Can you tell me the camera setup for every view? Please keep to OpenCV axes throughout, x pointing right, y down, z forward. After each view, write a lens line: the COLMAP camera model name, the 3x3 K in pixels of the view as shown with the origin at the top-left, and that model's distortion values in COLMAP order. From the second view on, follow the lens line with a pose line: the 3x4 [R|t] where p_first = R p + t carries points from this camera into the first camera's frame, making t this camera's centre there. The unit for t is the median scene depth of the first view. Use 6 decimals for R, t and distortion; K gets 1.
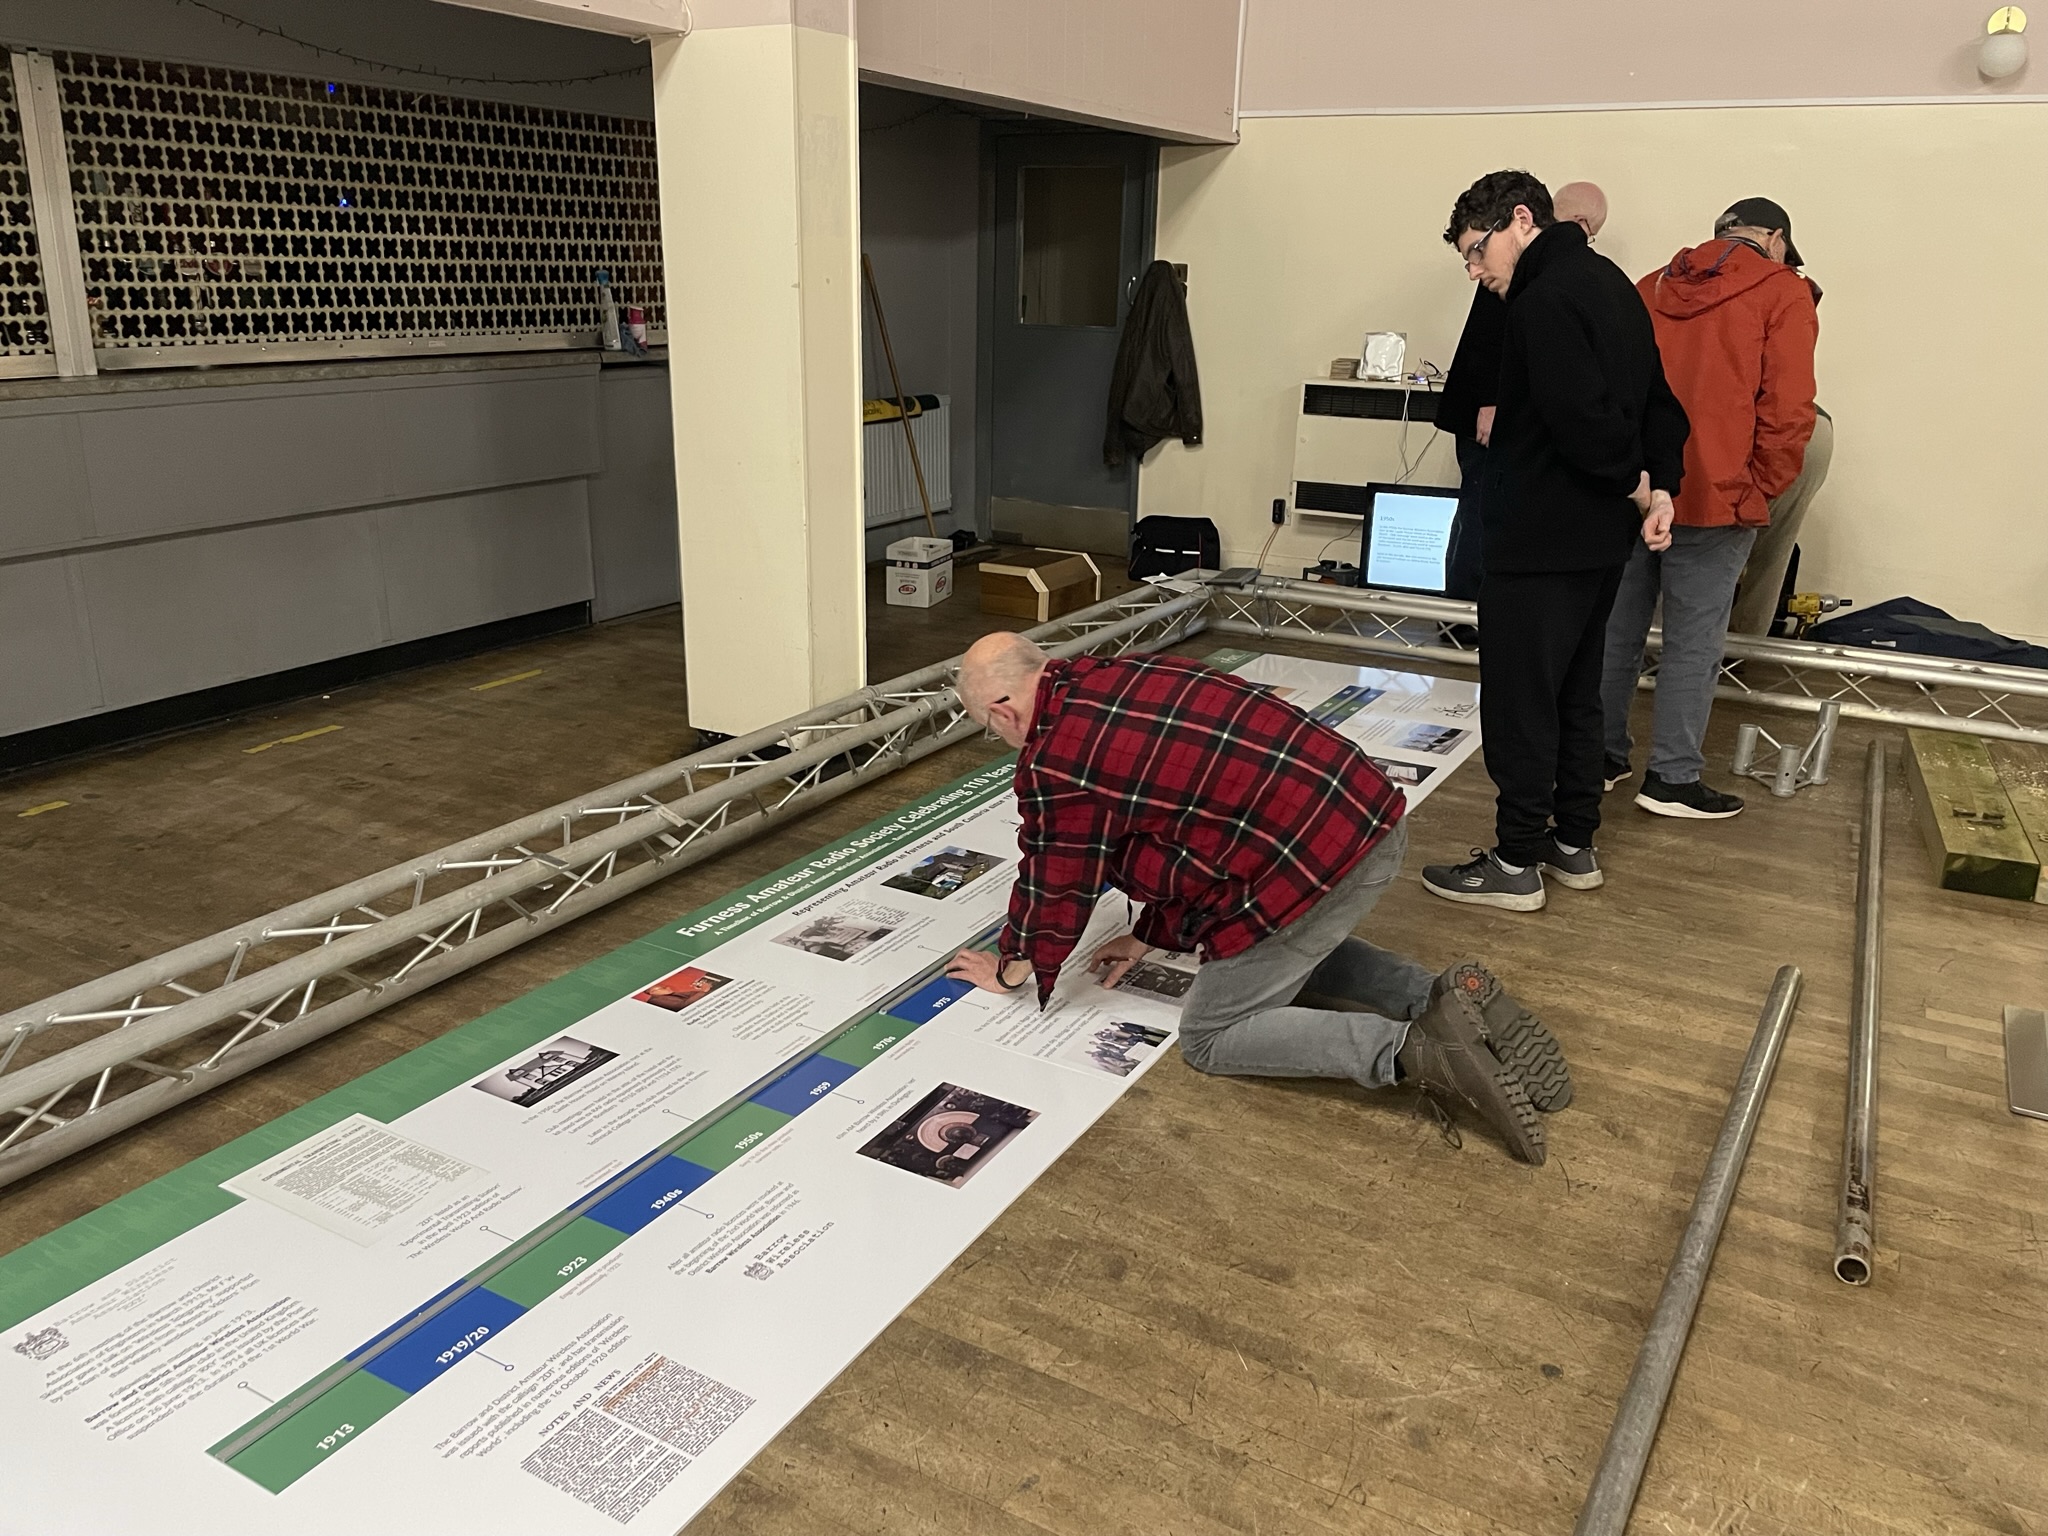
lens RADIAL K [[1531.5, 0, 1024.0], [0, 1531.5, 768.0], [0, 0, 1]] dist [0.055248, -0.000655]
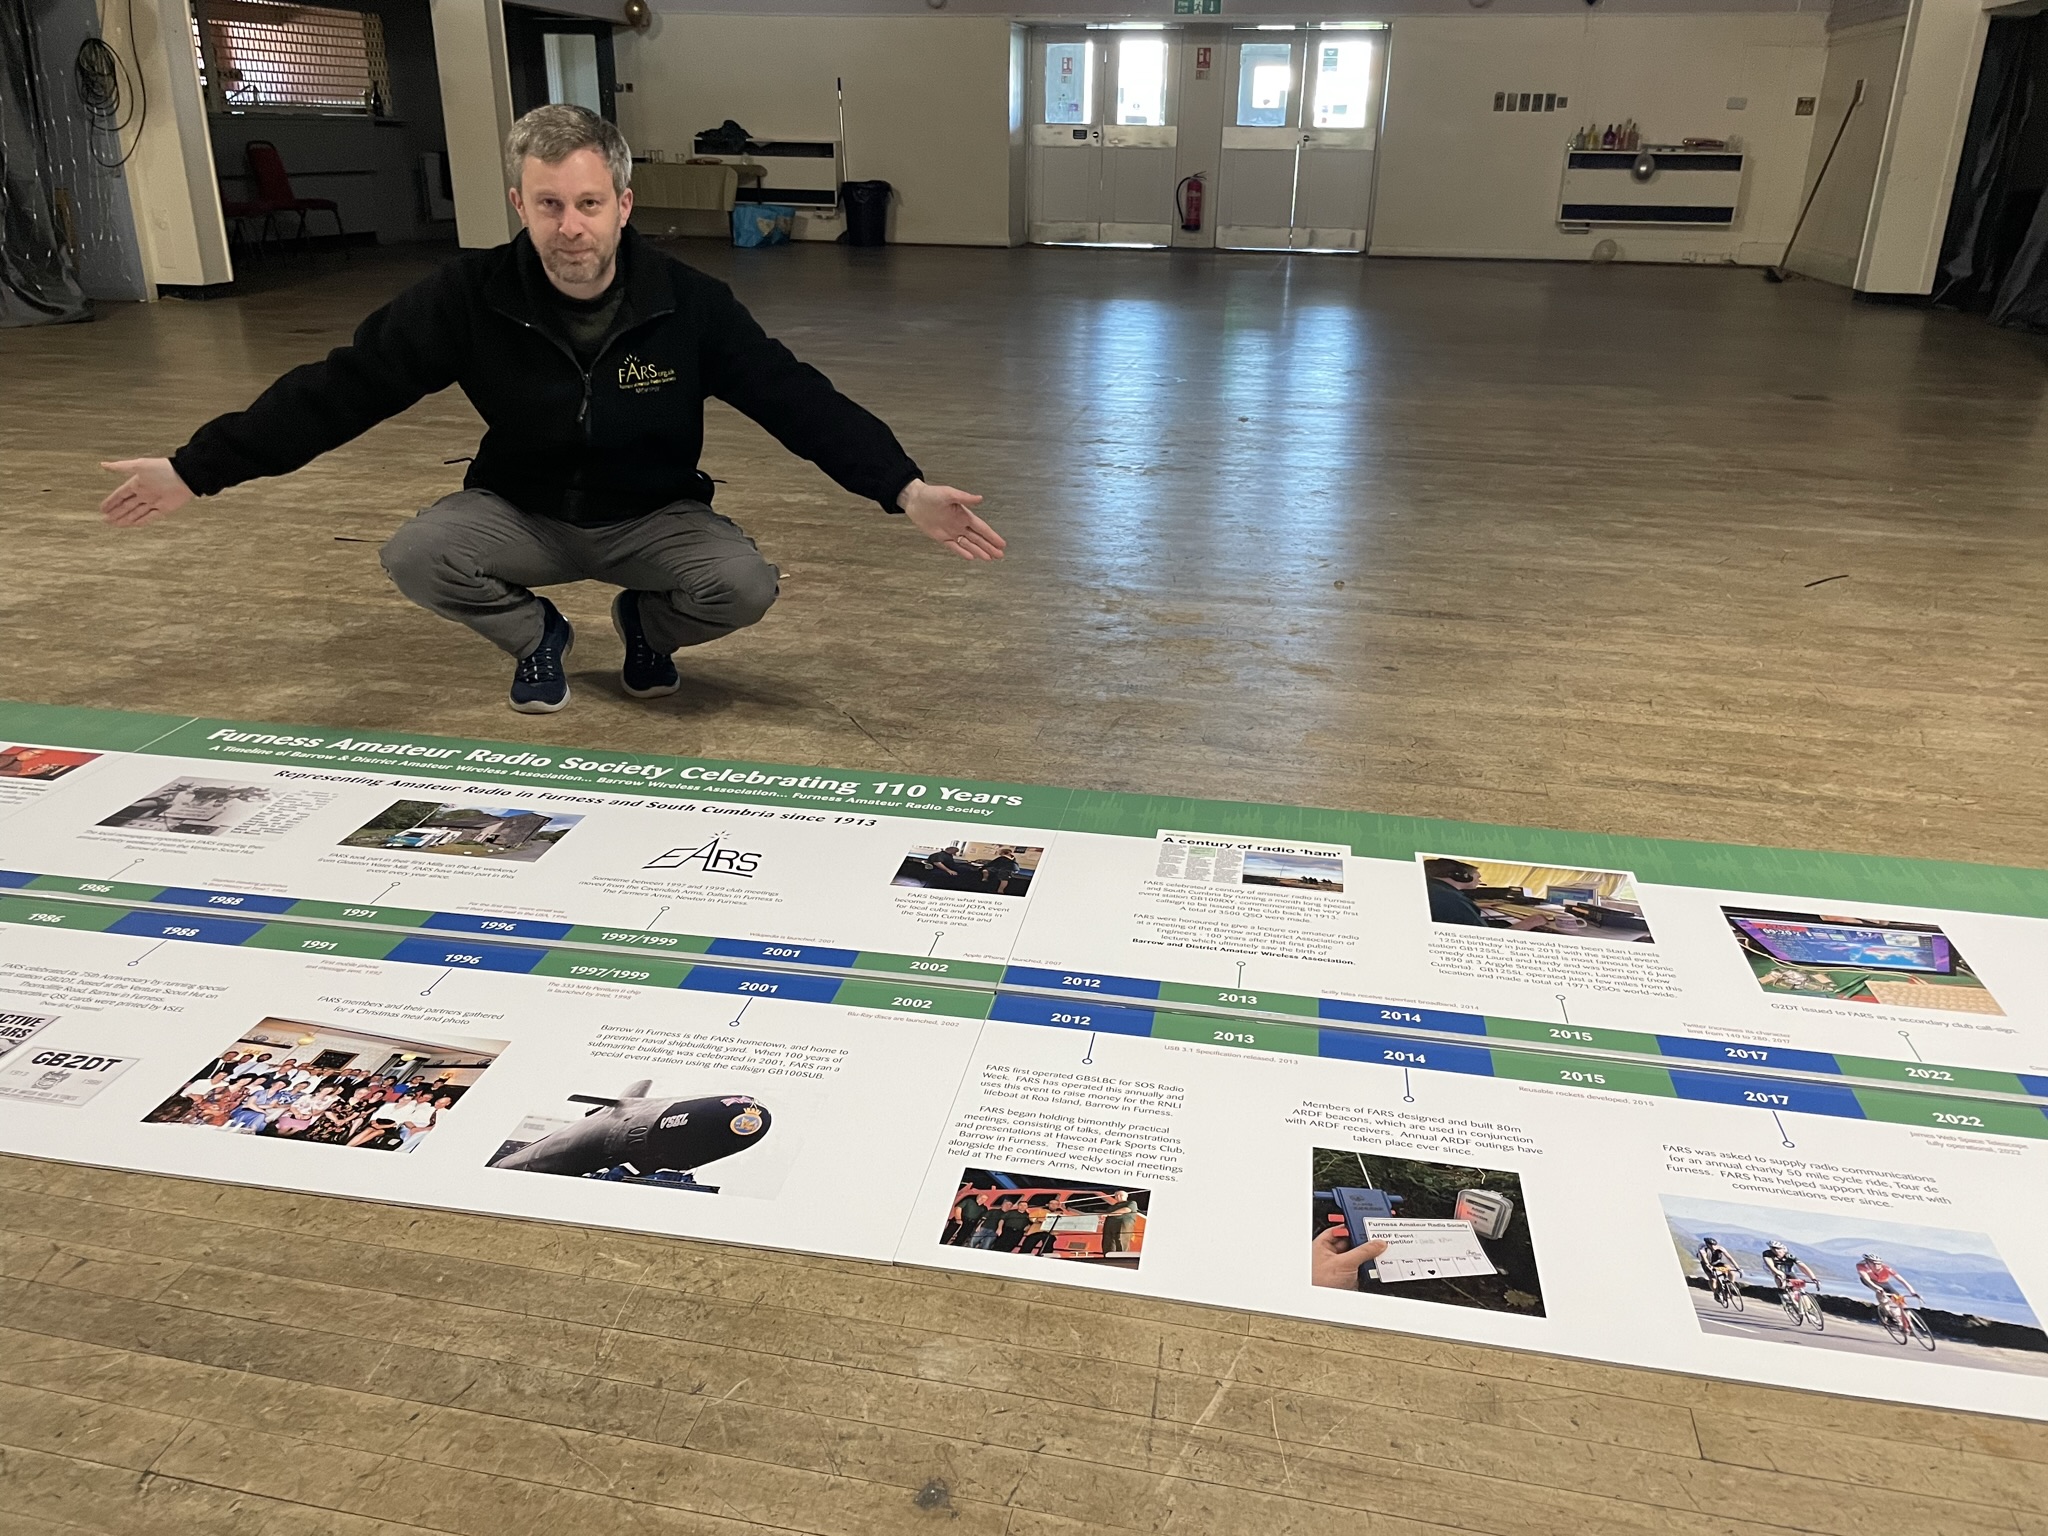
lens RADIAL K [[1550.6, 0, 1024.0], [0, 1550.6, 768.0], [0, 0, 1]] dist [0.079000, -0.111163]
pose [[0.332607, 0.344037, -0.878073, 0.644615], [-0.294894, 0.922334, 0.249675, -0.204554], [0.895773, 0.175895, 0.408229, 1.035469]]
